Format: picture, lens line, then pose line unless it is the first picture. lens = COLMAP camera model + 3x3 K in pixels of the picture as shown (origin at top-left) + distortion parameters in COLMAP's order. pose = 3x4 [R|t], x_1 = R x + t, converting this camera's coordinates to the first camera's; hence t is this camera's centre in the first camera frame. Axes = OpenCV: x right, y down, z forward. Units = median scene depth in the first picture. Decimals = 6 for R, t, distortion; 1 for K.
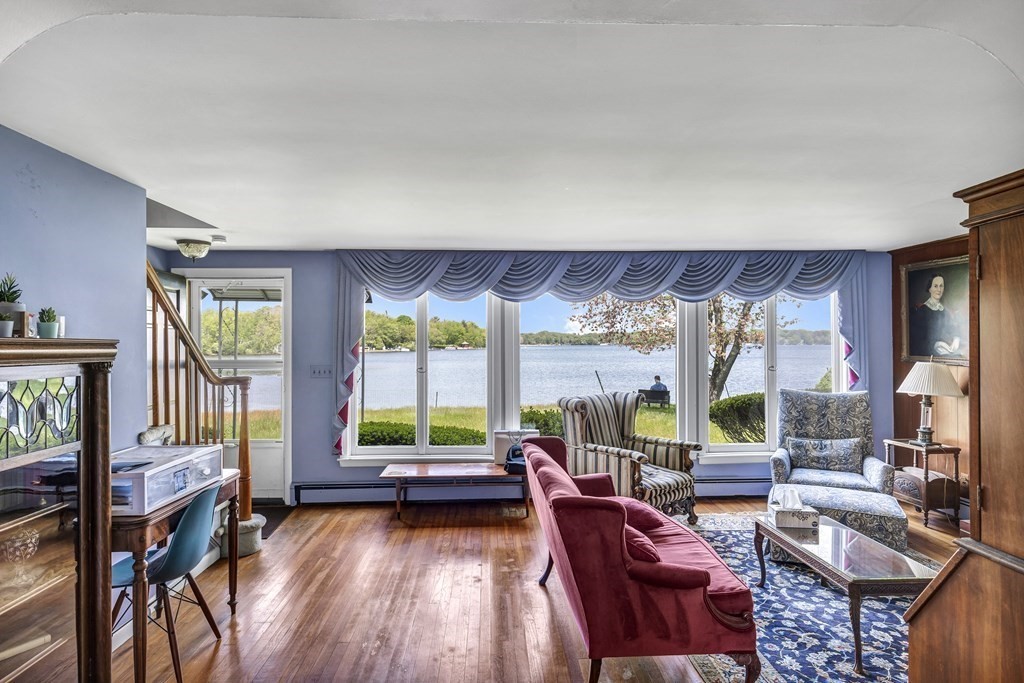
lens RADIAL K [[539.5, 0, 503.3], [0, 539.5, 342.3], [0, 0, 1]] dist [-0.000814, -0.000405]
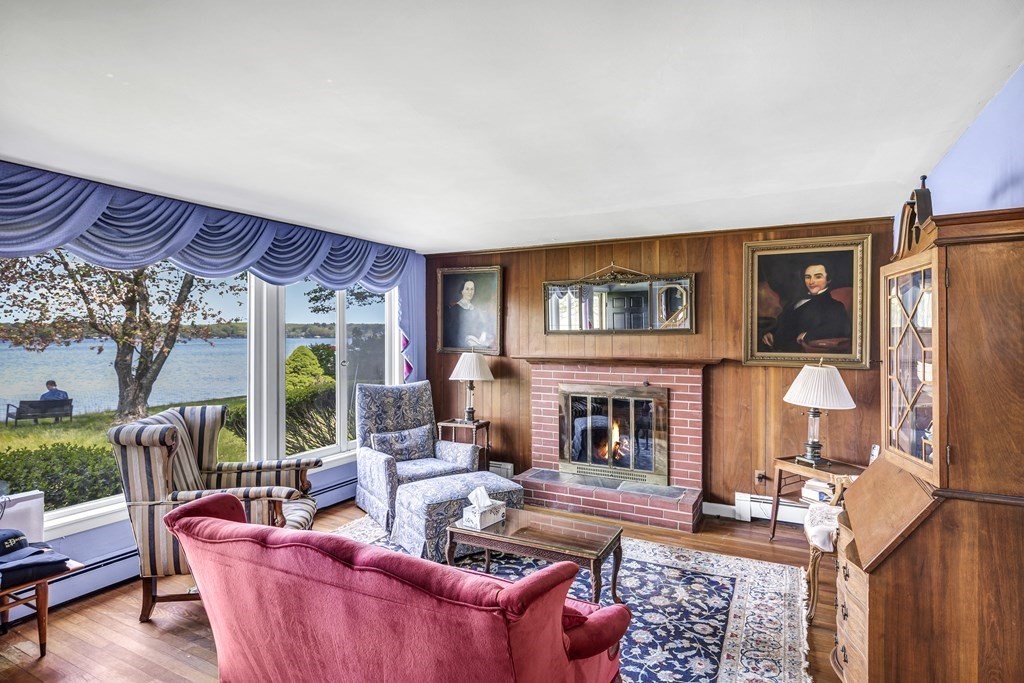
lens RADIAL K [[539.5, 0, 506.3], [0, 539.5, 340.0], [0, 0, 1]] dist [-0.000814, -0.000405]
pose [[0.494078, -0.003700, 0.869410, -0.188693], [-0.002412, 0.999981, 0.005626, 0.002000], [-0.869414, -0.004877, 0.494060, 0.315807]]
